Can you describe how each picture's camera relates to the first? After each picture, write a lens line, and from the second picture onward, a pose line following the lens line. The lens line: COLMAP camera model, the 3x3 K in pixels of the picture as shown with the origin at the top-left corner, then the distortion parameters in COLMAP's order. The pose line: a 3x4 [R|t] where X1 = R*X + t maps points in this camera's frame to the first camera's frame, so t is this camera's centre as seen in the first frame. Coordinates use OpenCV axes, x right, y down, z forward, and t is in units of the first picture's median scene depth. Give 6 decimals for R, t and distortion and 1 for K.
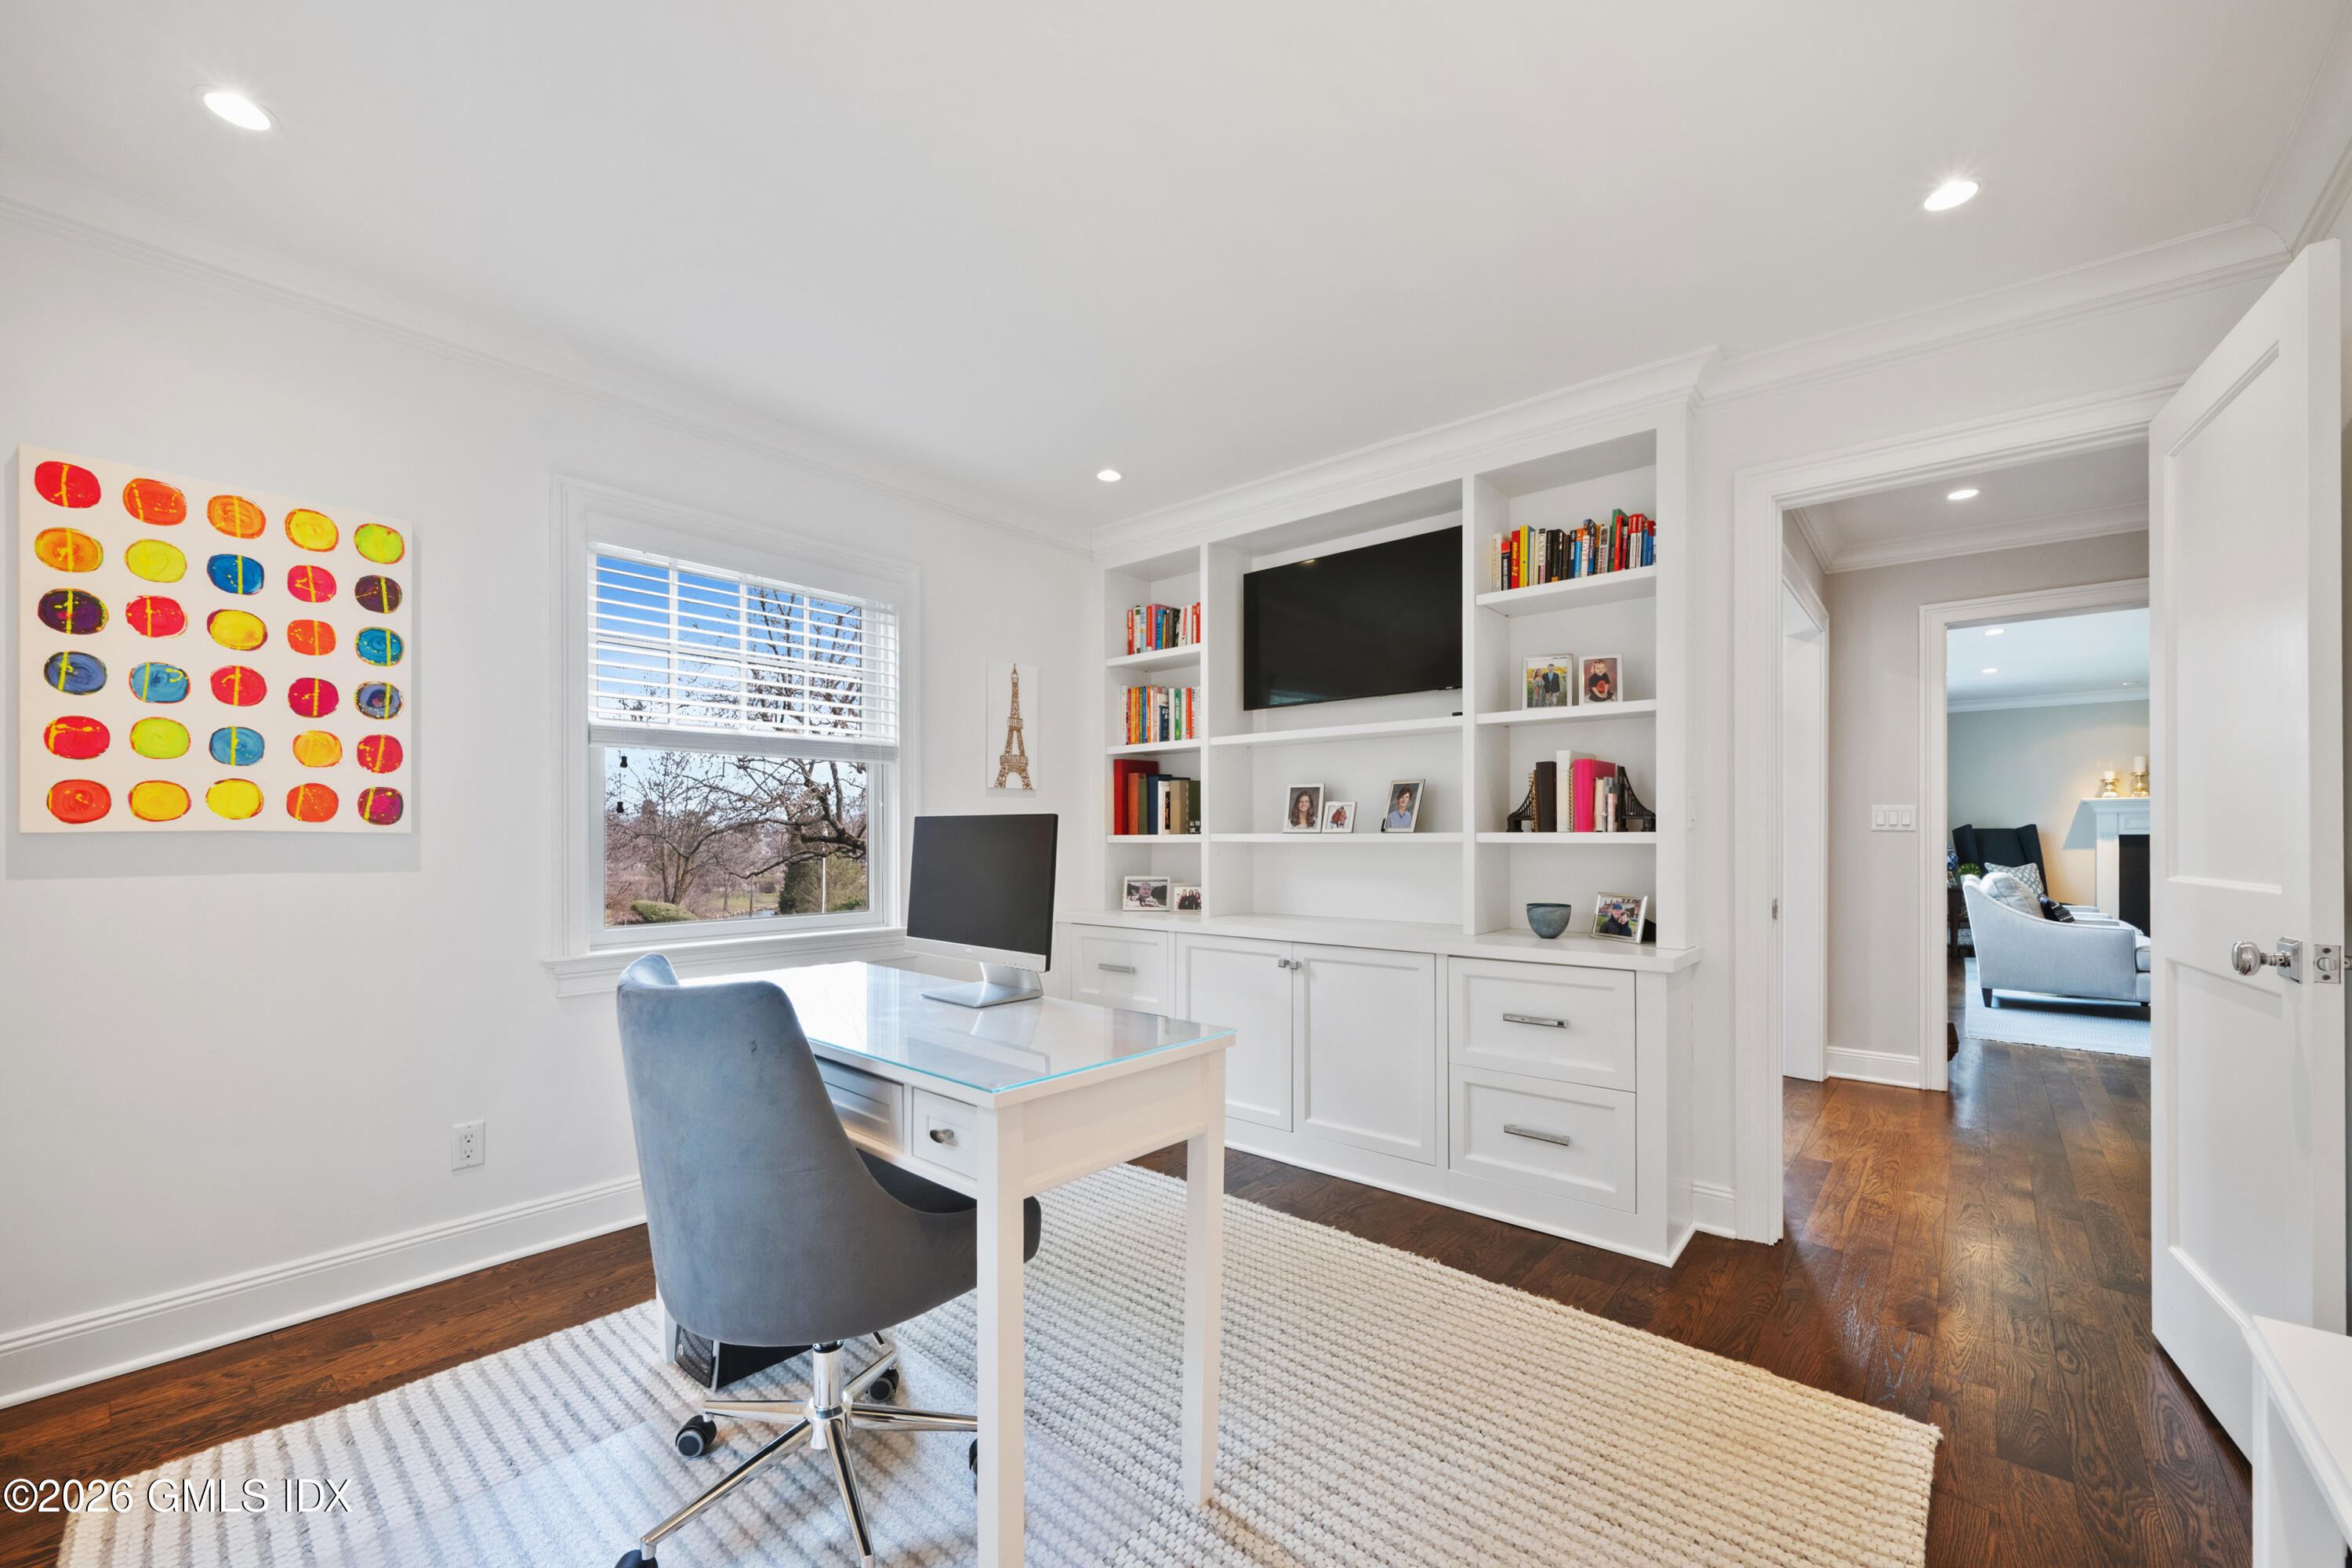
lens RADIAL K [[923.3, 0, 1195.3], [0, 923.3, 827.4], [0, 0, 1]] dist [0.002759, 0.000380]
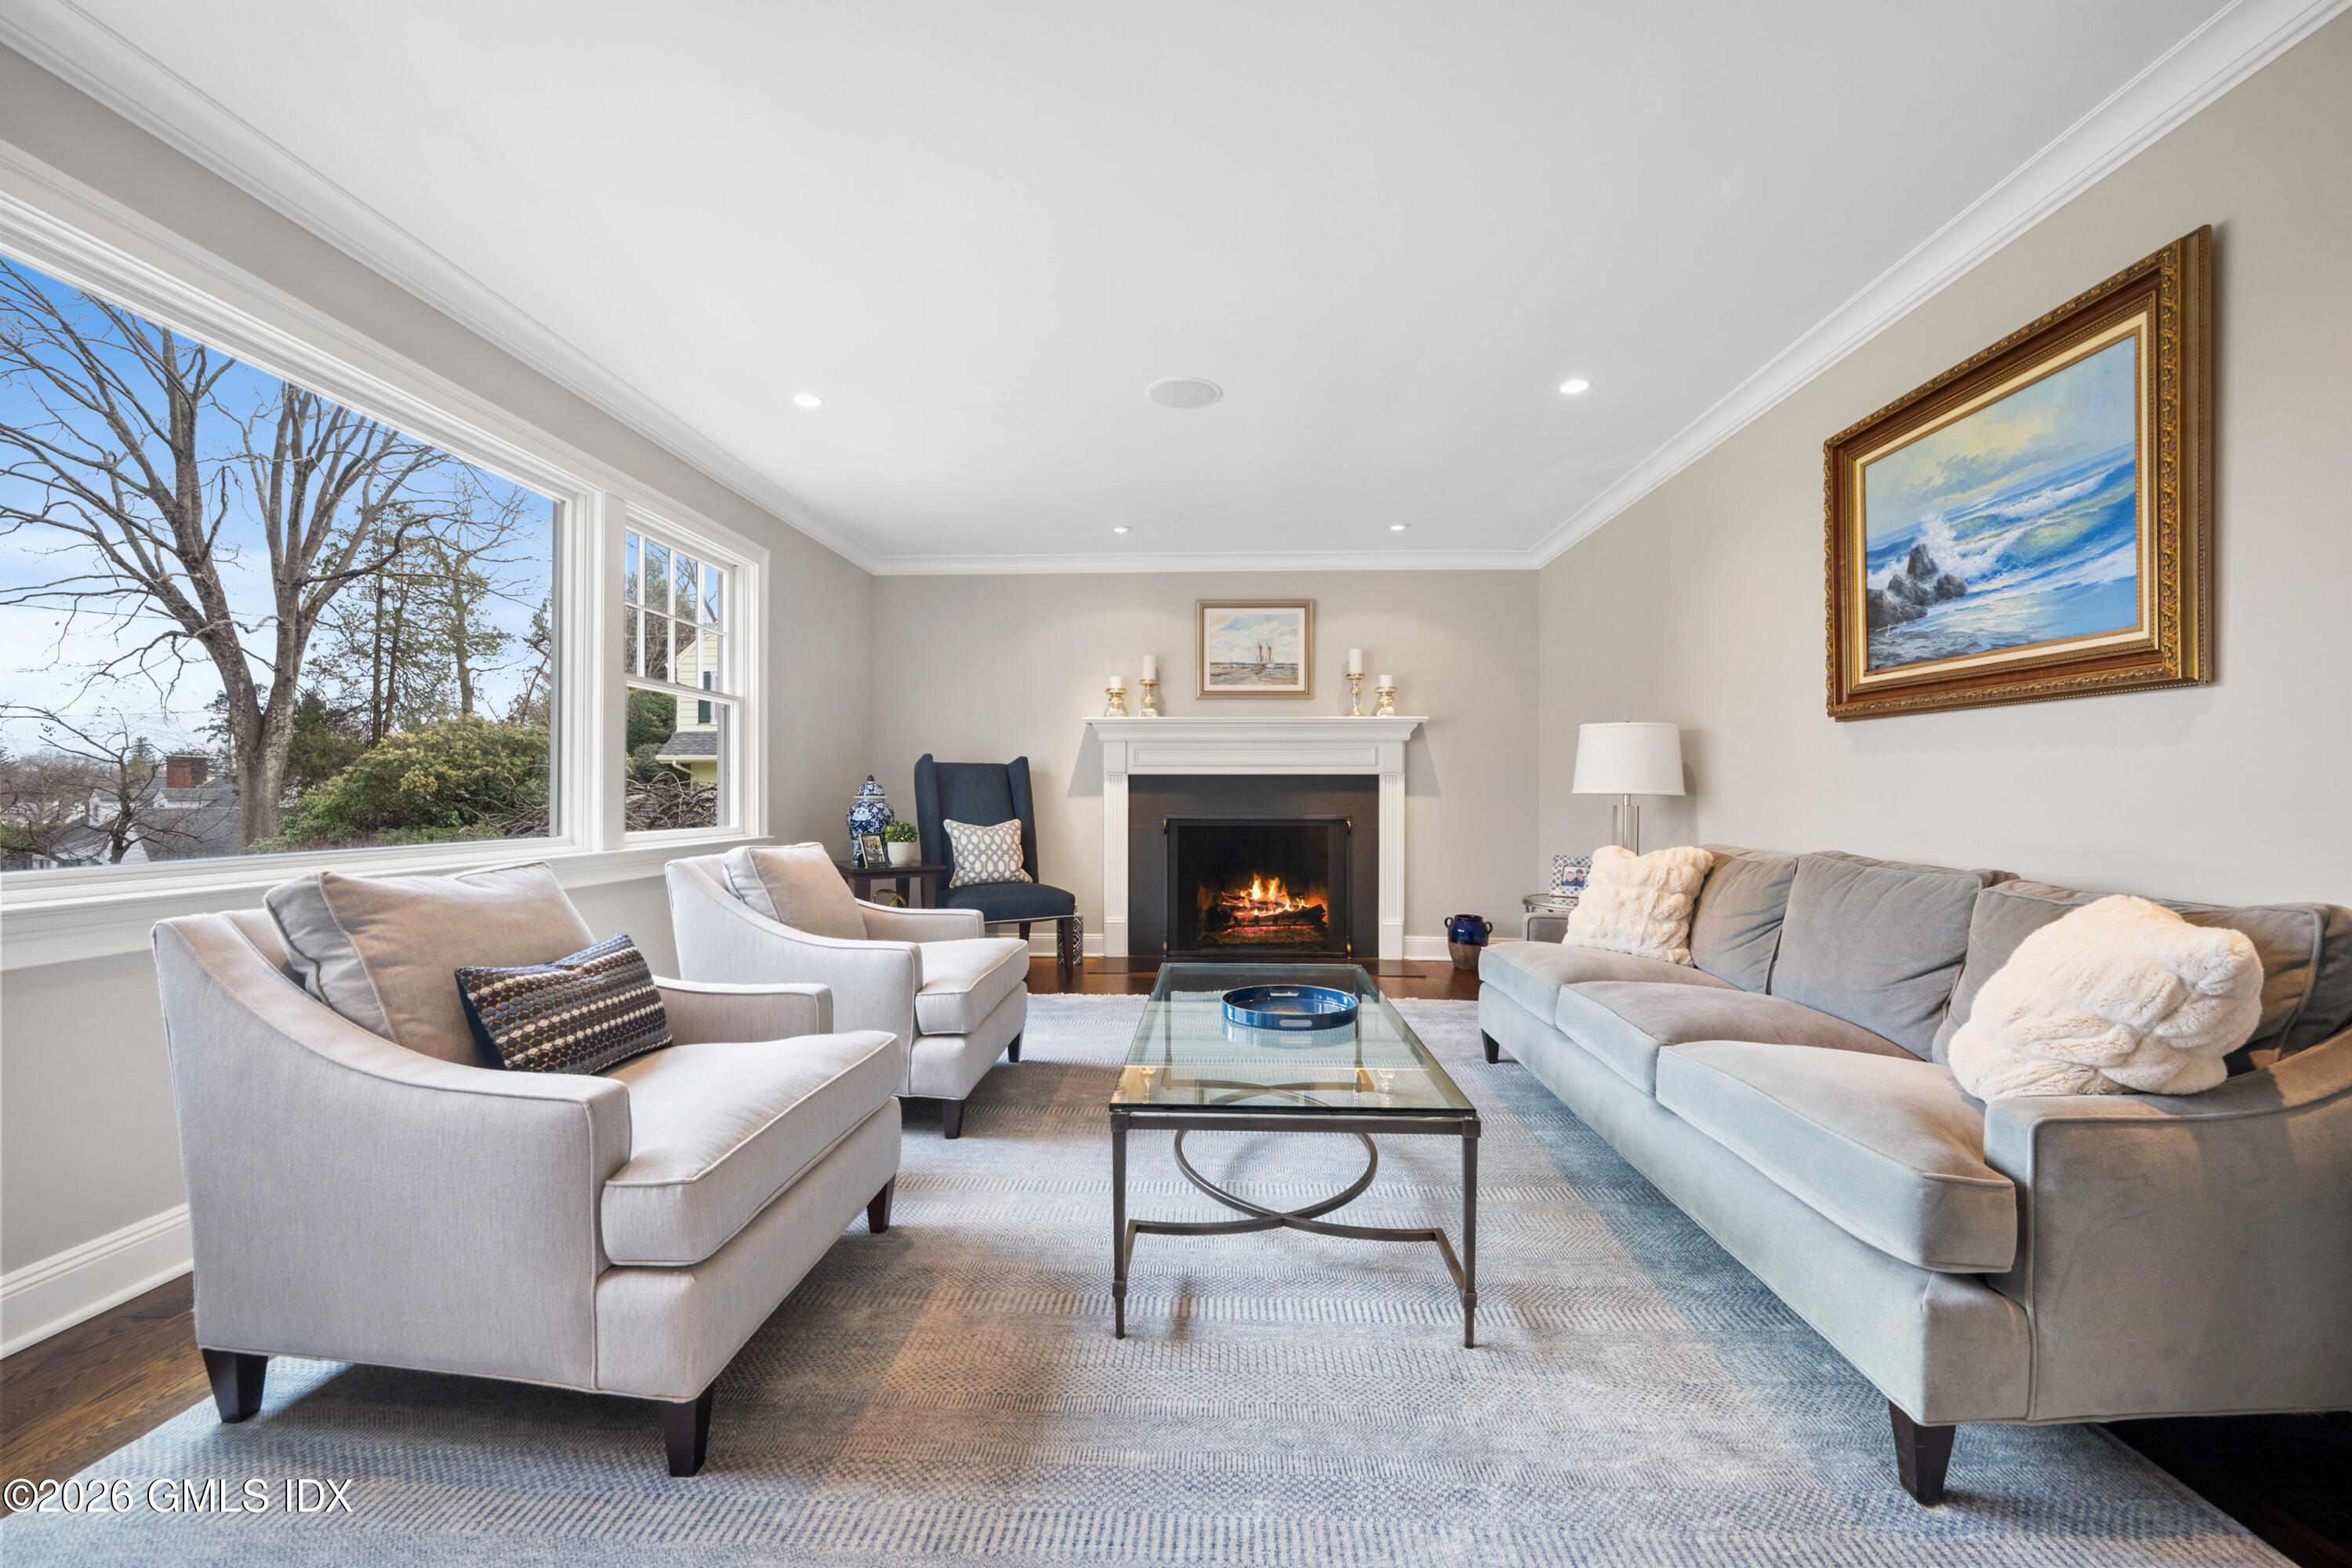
lens RADIAL K [[923.3, 0, 1176.6], [0, 923.3, 788.6], [0, 0, 1]] dist [0.002759, 0.000380]
pose [[0.800579, 0.004454, 0.599211, 0.633661], [-0.003649, 0.999990, -0.002558, 0.019198], [-0.599216, -0.000139, 0.800587, 0.458198]]
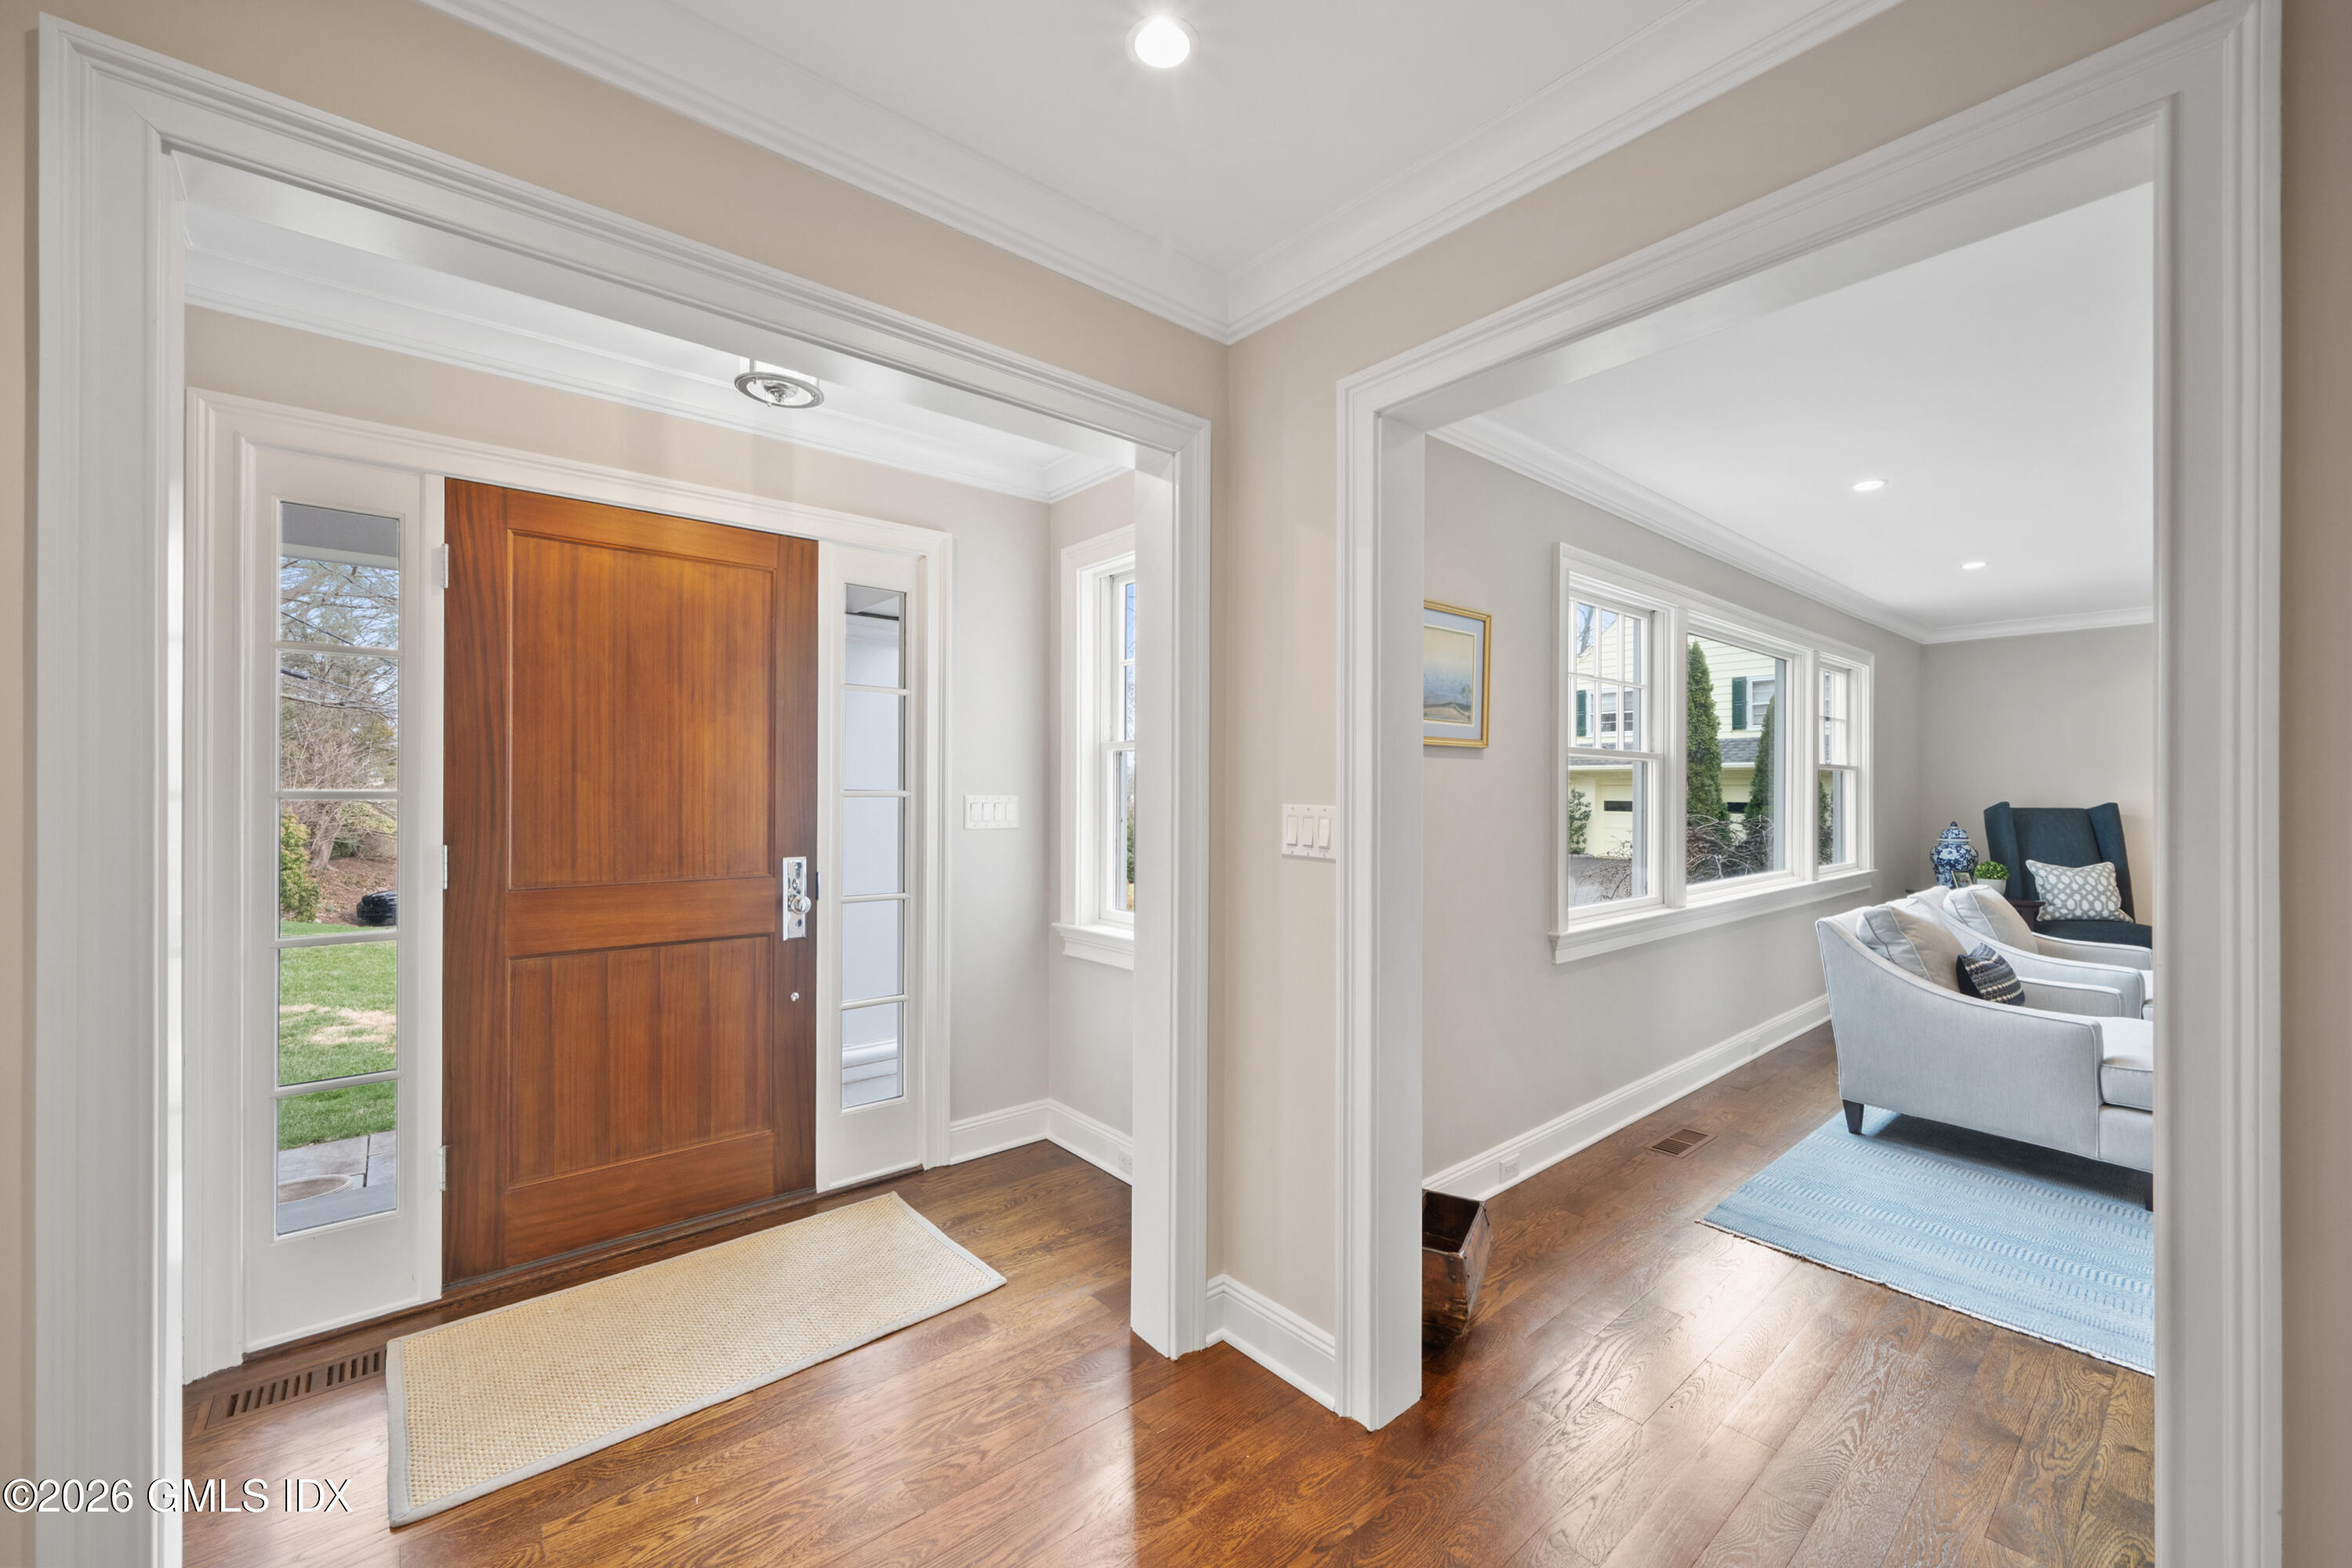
lens RADIAL K [[923.3, 0, 1176.1], [0, 923.3, 797.3], [0, 0, 1]] dist [0.002759, 0.000380]
pose [[0.985447, 0.002393, -0.169968, 0.374429], [0.000104, 0.999892, 0.014679, -0.017295], [0.169984, -0.014483, 0.985340, 0.251032]]
